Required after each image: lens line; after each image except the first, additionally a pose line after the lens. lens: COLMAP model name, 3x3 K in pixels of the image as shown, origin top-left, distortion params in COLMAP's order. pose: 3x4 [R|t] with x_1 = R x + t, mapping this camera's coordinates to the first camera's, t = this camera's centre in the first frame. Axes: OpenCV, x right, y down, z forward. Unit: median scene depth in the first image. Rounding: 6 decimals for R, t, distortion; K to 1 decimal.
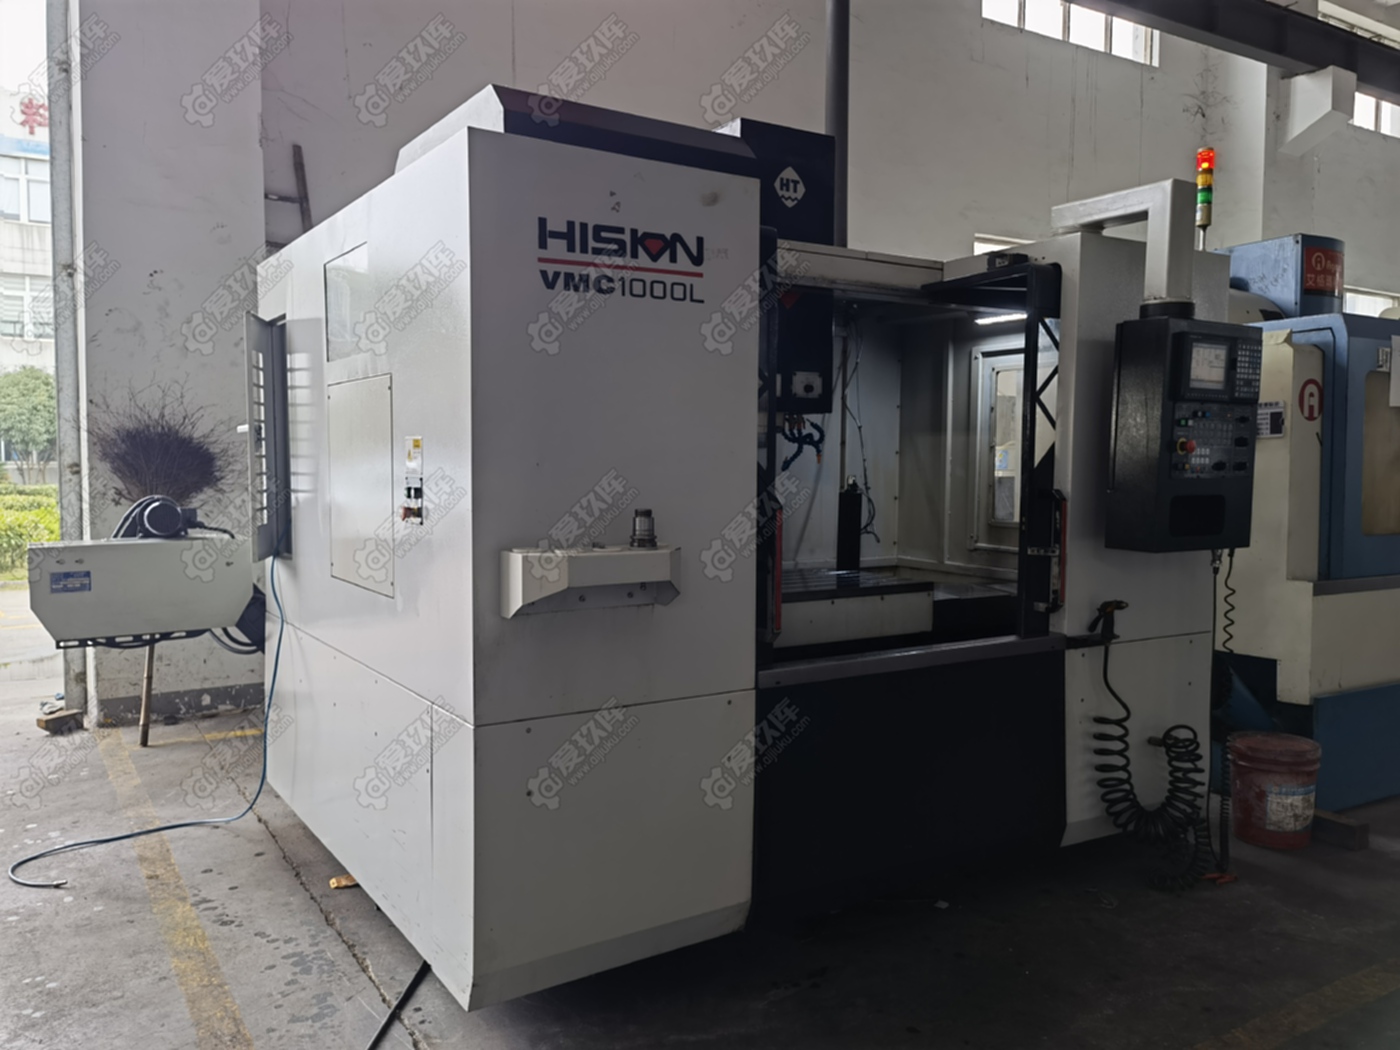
lens RADIAL K [[1110.9, 0, 700.0], [0, 1110.9, 525.0], [0, 0, 1]] dist [0.027713, -0.001436]
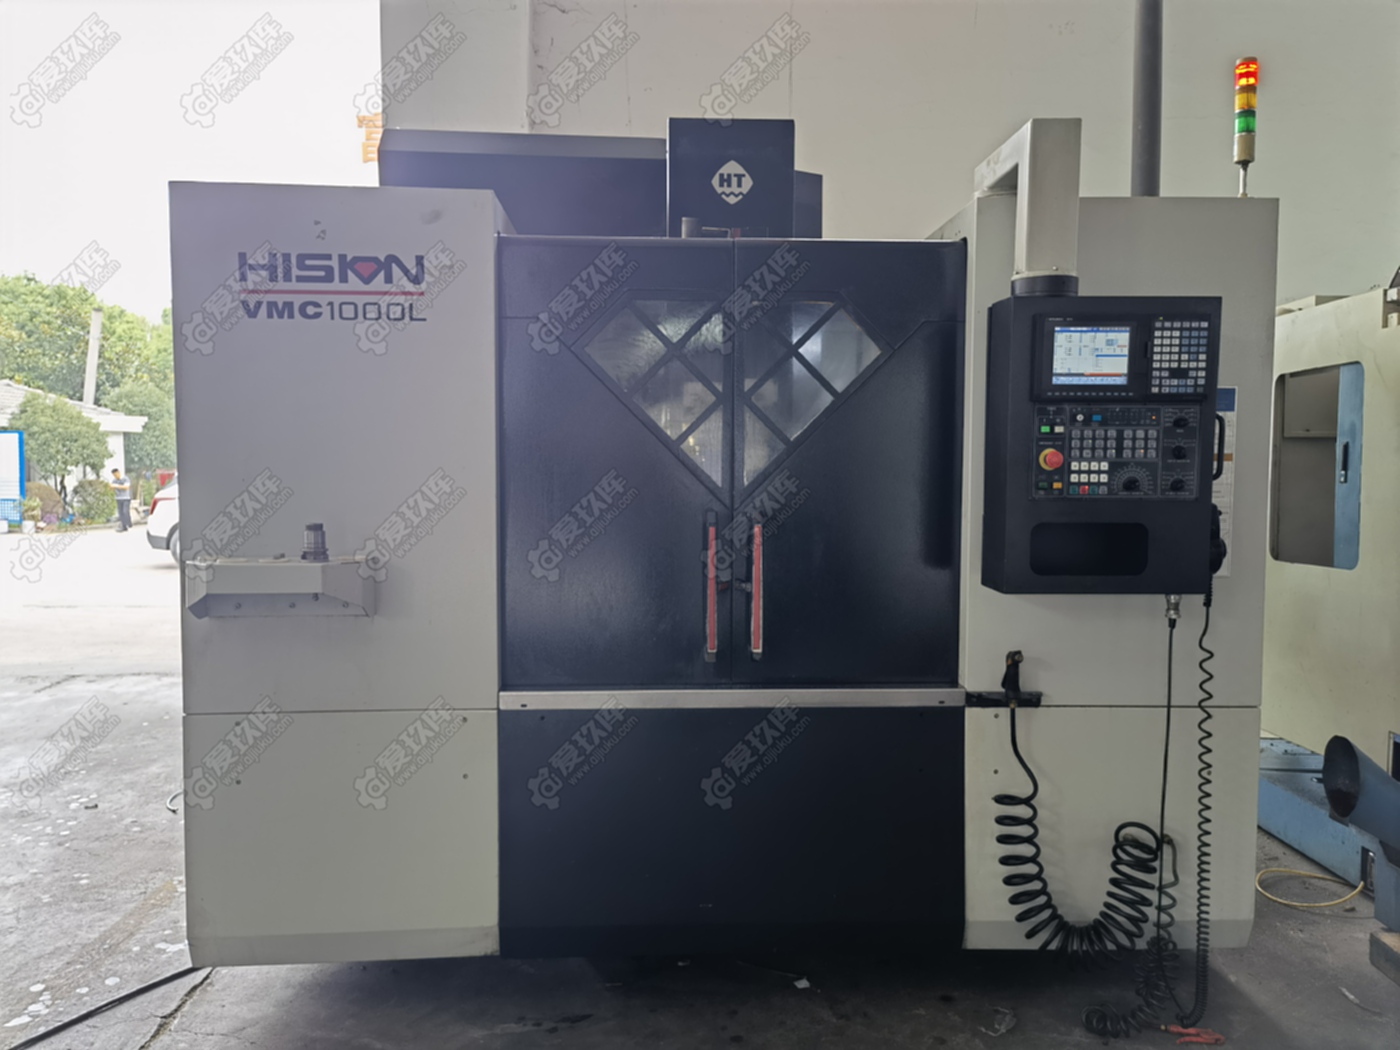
lens RADIAL K [[1092.0, 0, 676.9], [0, 1092.0, 531.2], [0, 0, 1]] dist [0.173911, -0.287568]
pose [[0.870722, 0.028598, -0.490943, 0.673621], [-0.029157, 0.999554, 0.006514, -0.021193], [0.490910, 0.008643, 0.871167, 0.229072]]
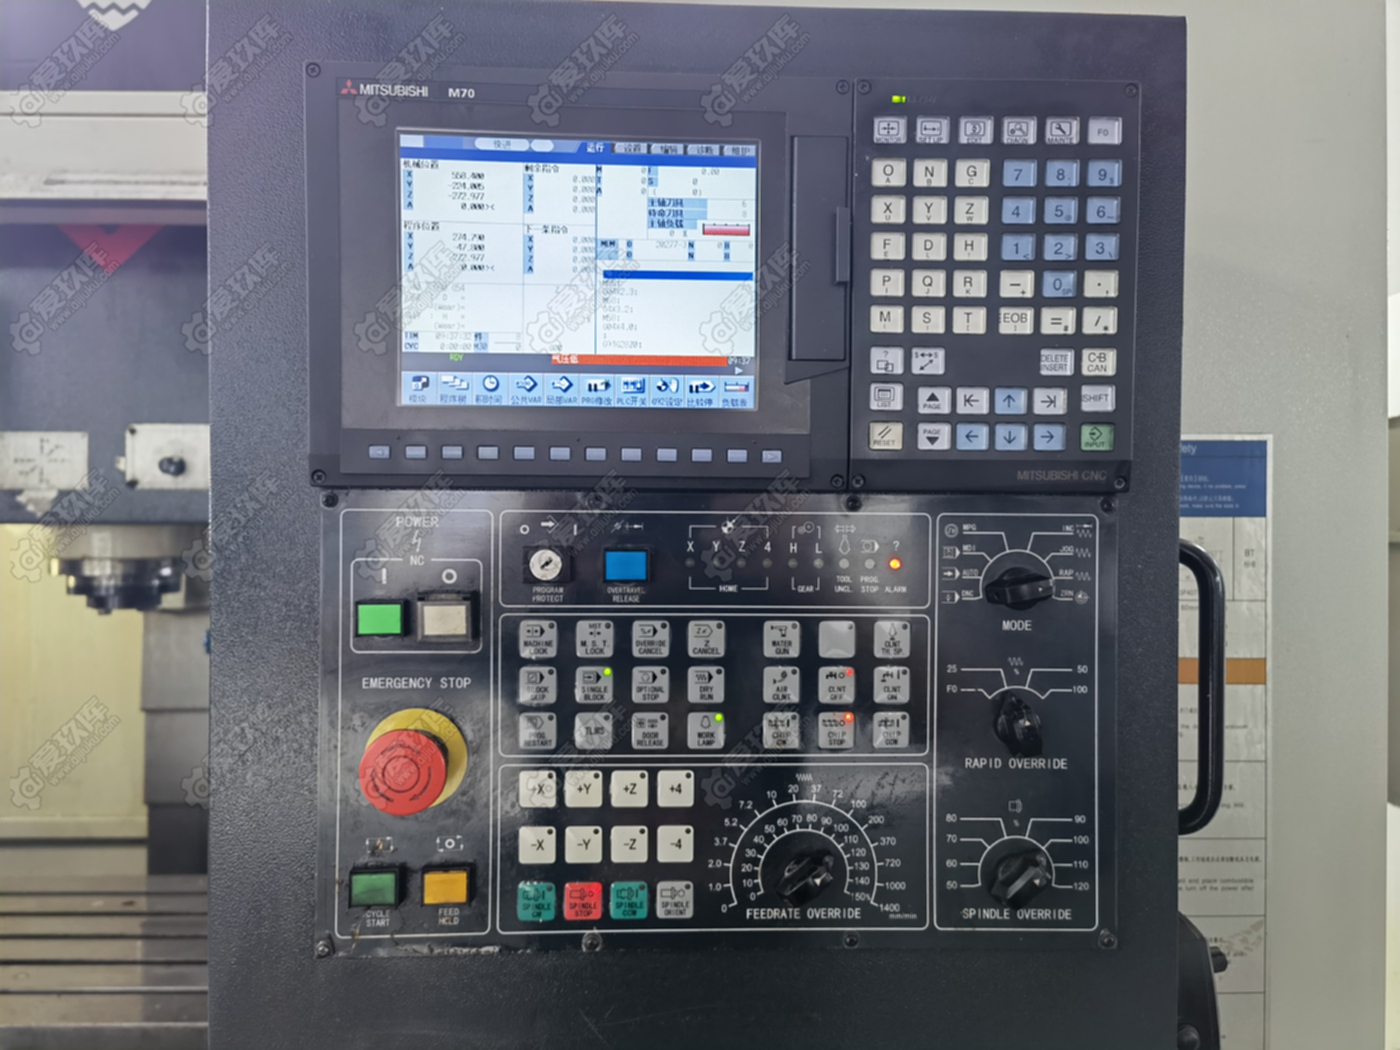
lens RADIAL K [[1110.9, 0, 700.0], [0, 1110.9, 525.0], [0, 0, 1]] dist [0.027713, -0.001436]
pose [[0.870470, -0.005384, -0.492193, 0.630451], [-0.031160, 0.997332, -0.066018, -0.110023], [0.491235, 0.072804, 0.867979, 1.005149]]
